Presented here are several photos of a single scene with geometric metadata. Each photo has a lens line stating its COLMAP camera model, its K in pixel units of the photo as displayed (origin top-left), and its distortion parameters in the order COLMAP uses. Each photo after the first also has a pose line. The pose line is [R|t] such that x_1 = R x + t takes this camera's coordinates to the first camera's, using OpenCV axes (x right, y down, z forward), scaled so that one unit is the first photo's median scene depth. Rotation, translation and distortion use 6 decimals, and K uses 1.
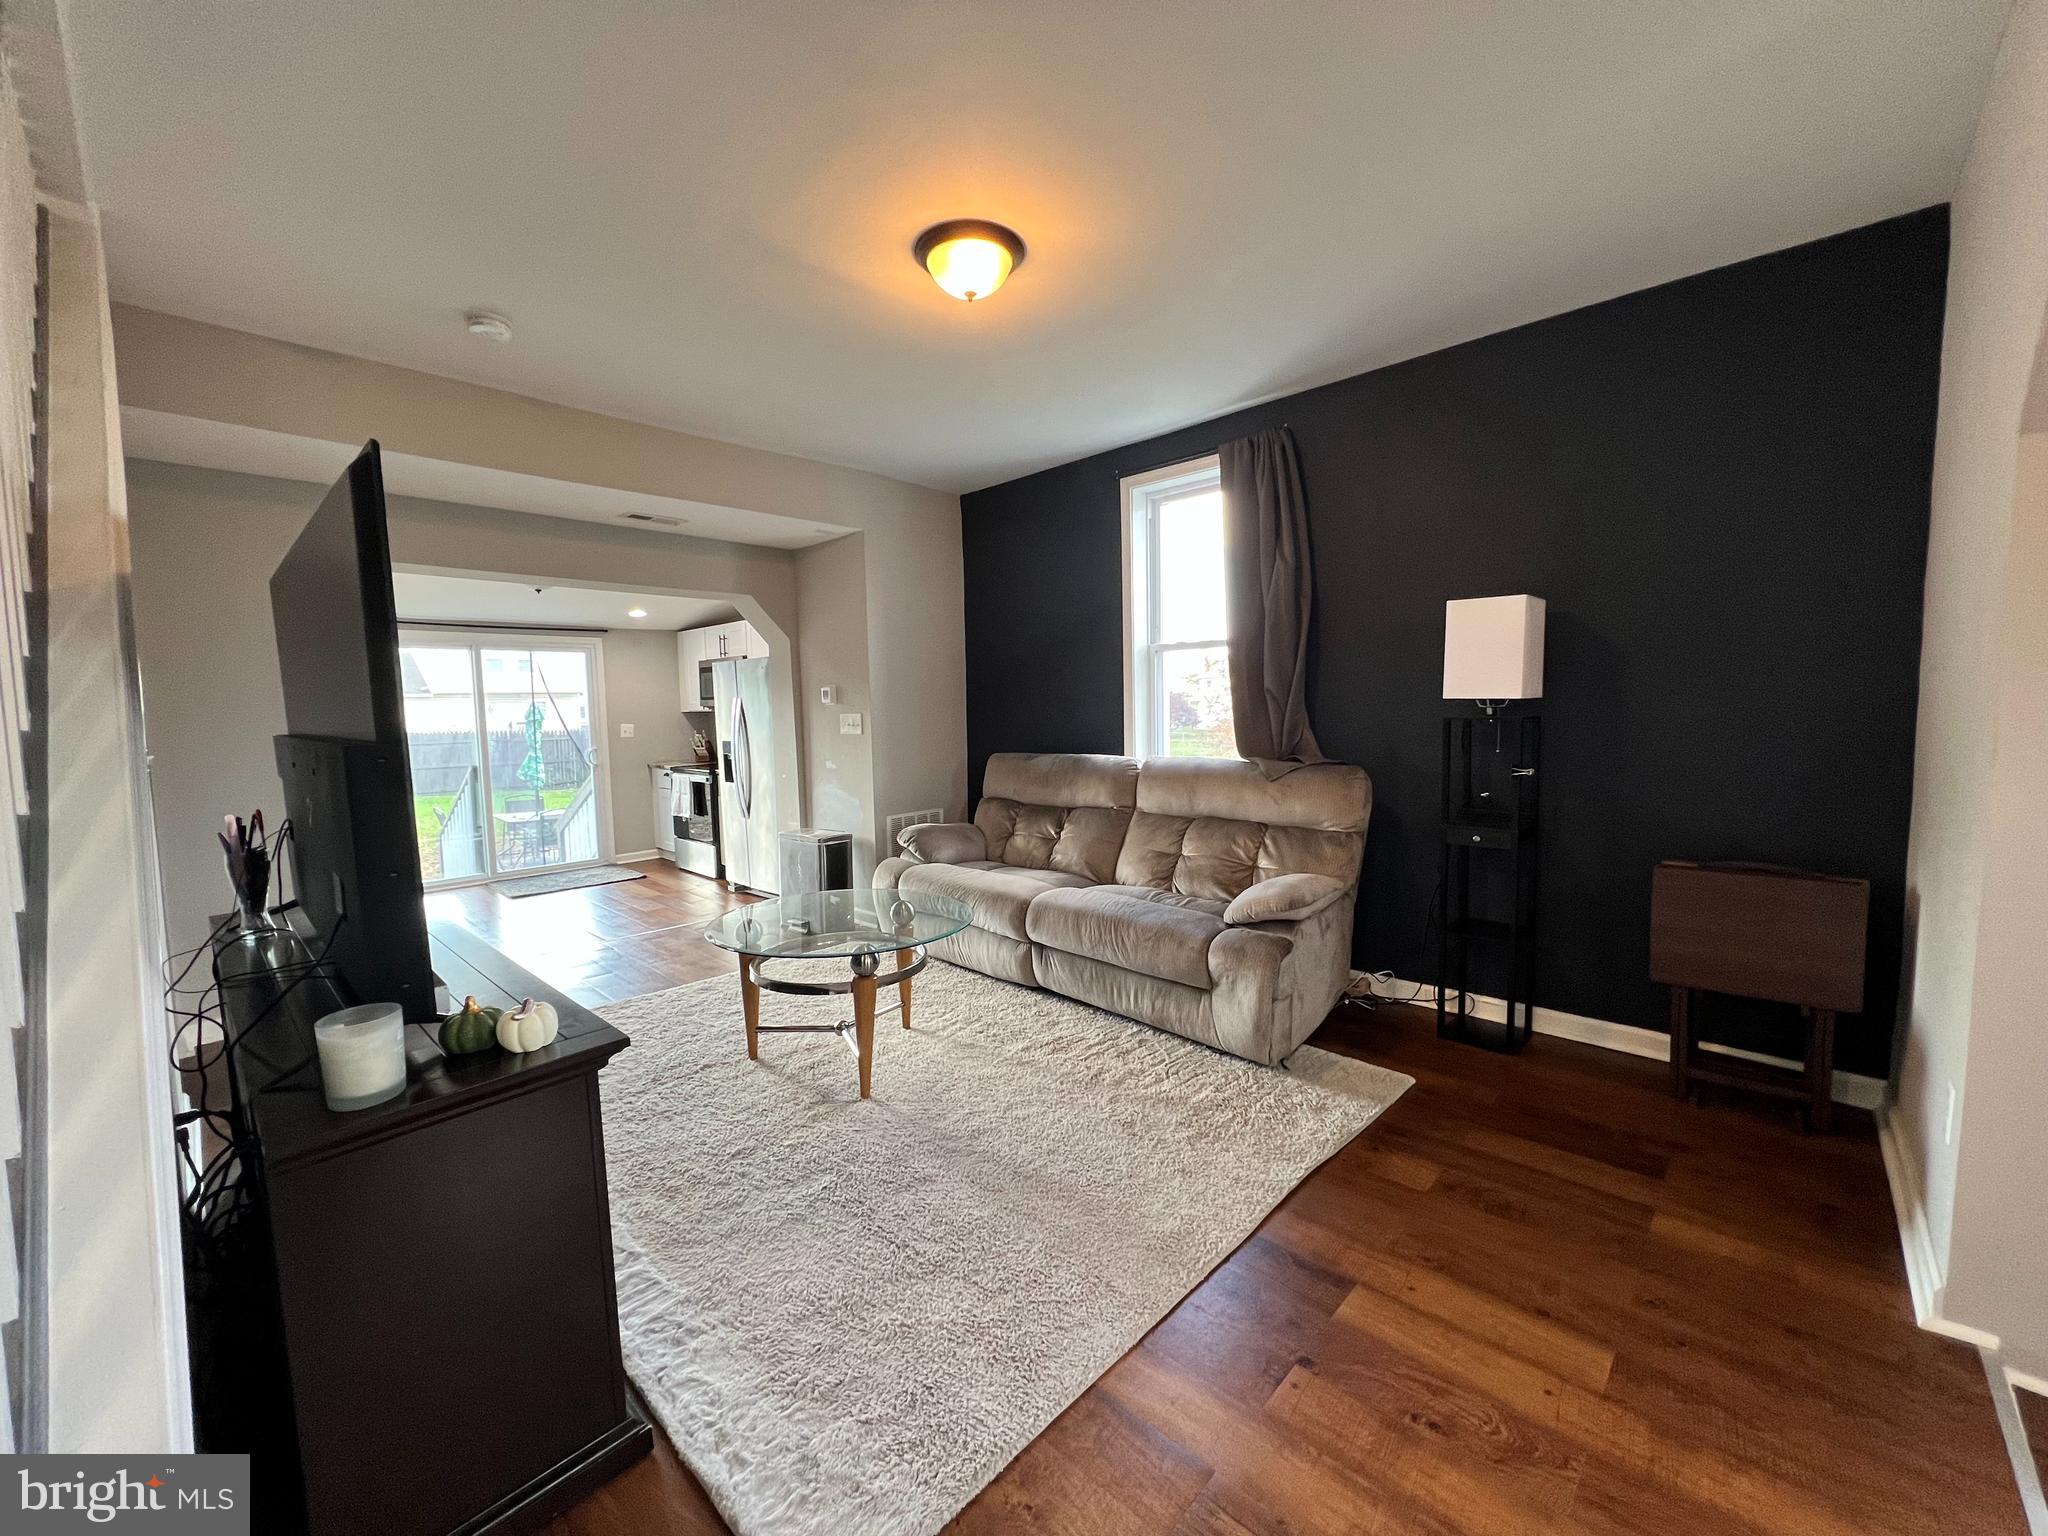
lens RADIAL K [[812.7, 0, 1024.4], [0, 812.7, 768.3], [0, 0, 1]] dist [-0.001331, -0.000238]
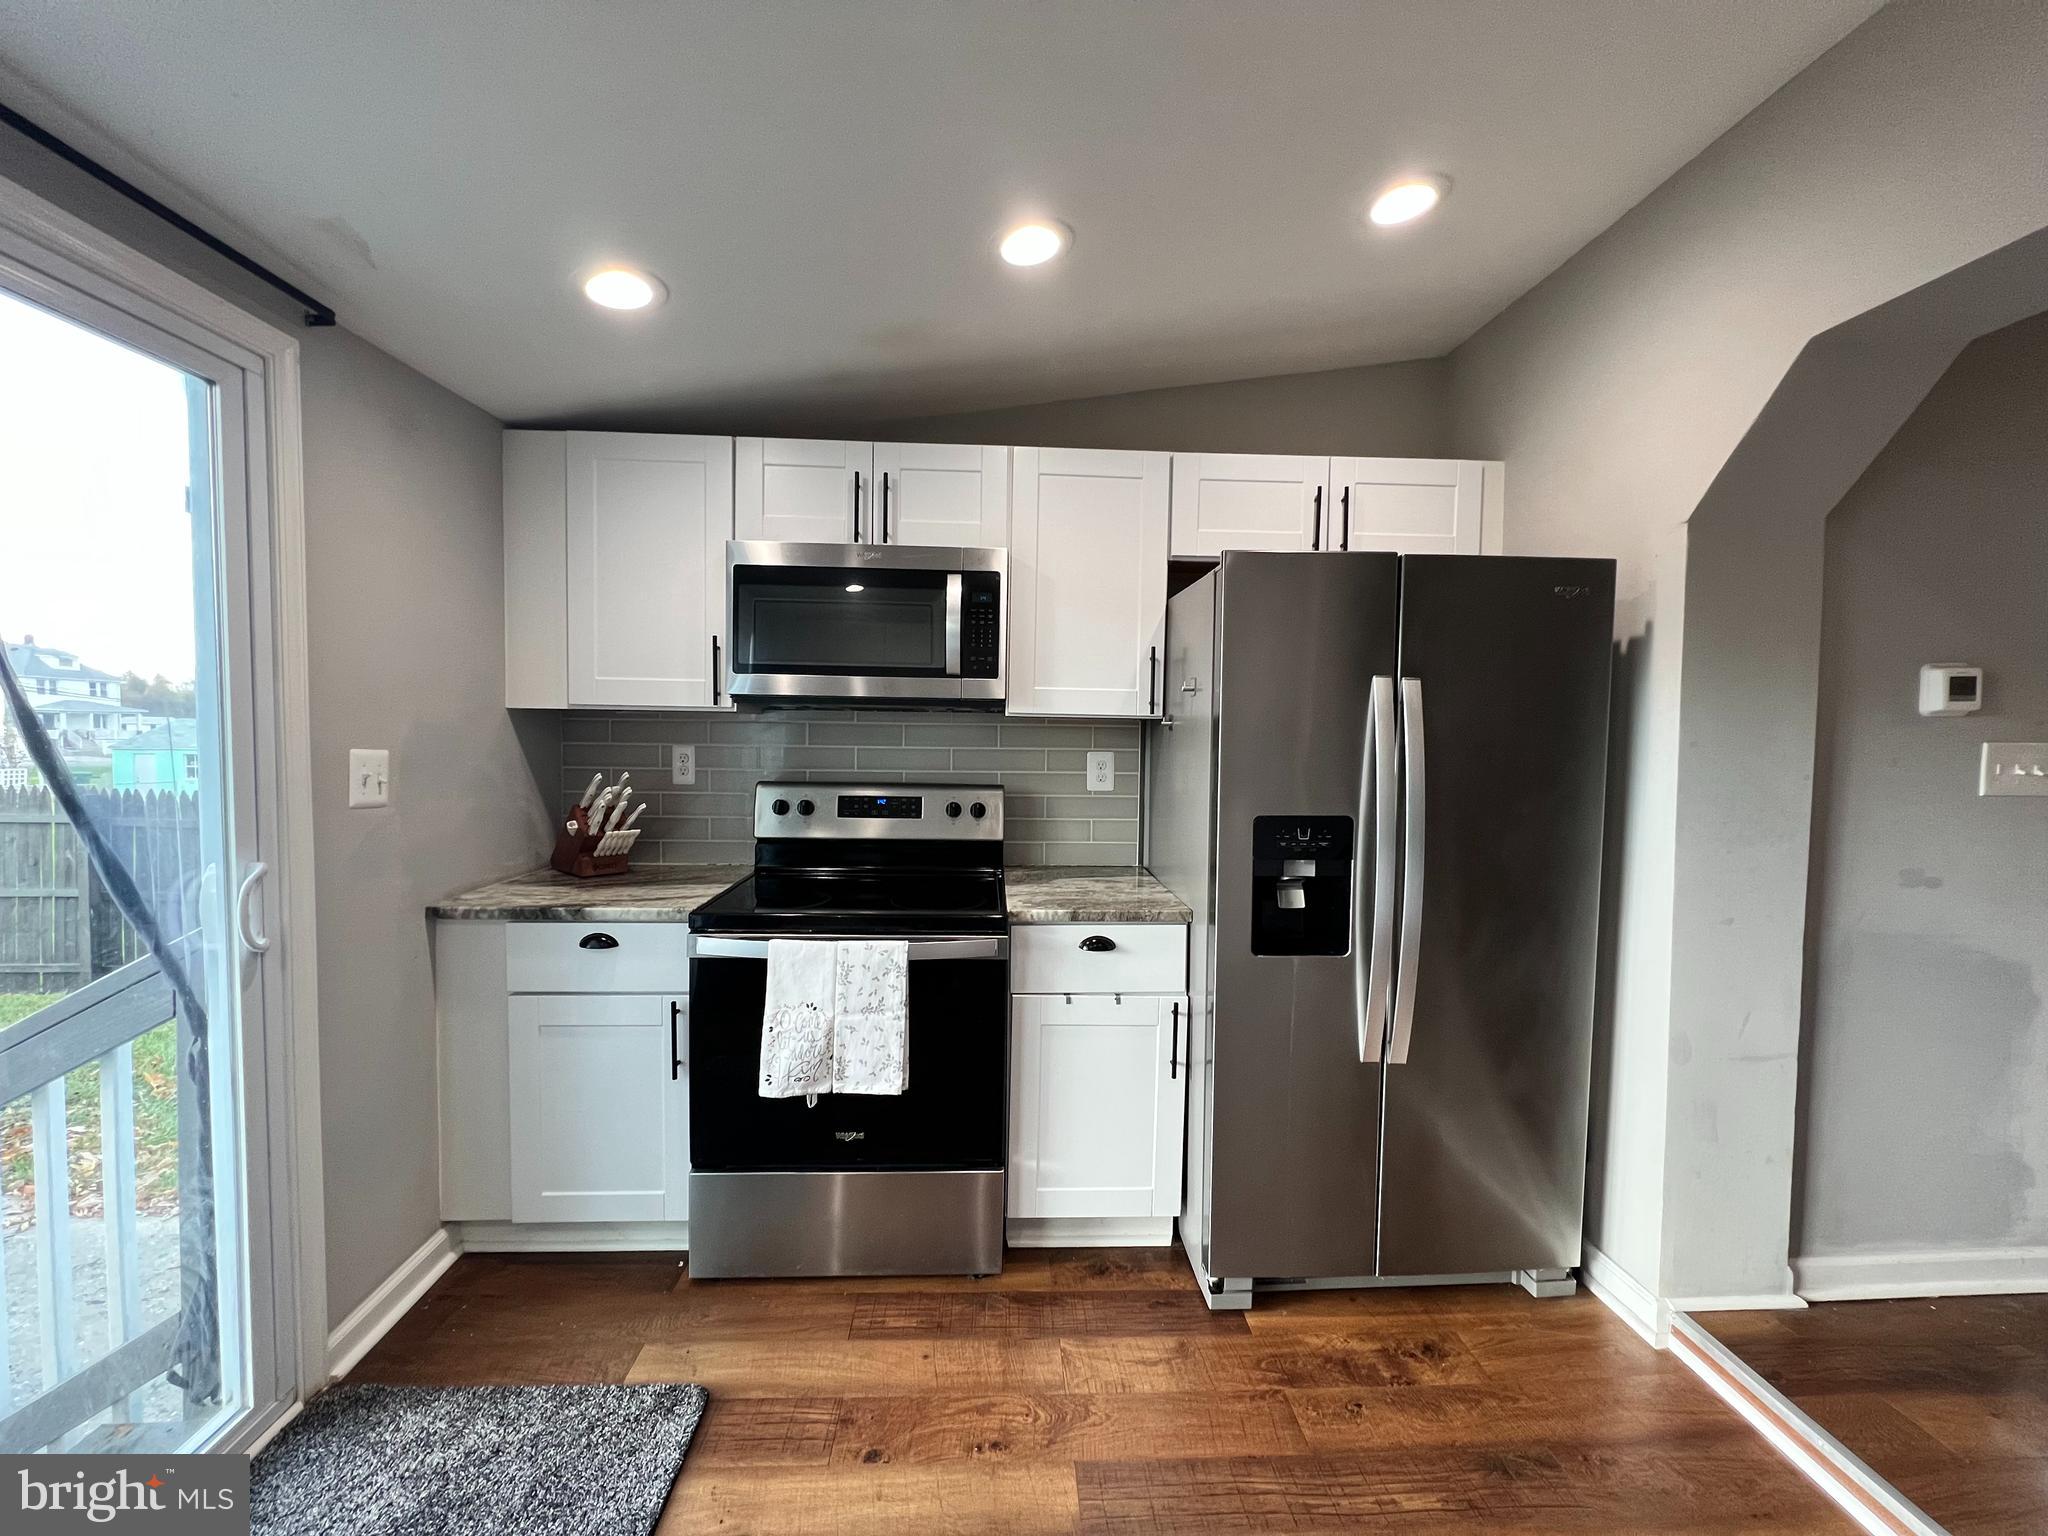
lens RADIAL K [[808.7, 0, 1027.7], [0, 808.7, 768.6], [0, 0, 1]] dist [-0.006476, 0.000034]
pose [[0.692736, -0.003720, 0.721182, -1.110884], [0.026290, 0.999452, -0.020098, -0.082023], [-0.720712, 0.032882, 0.692454, 1.484129]]
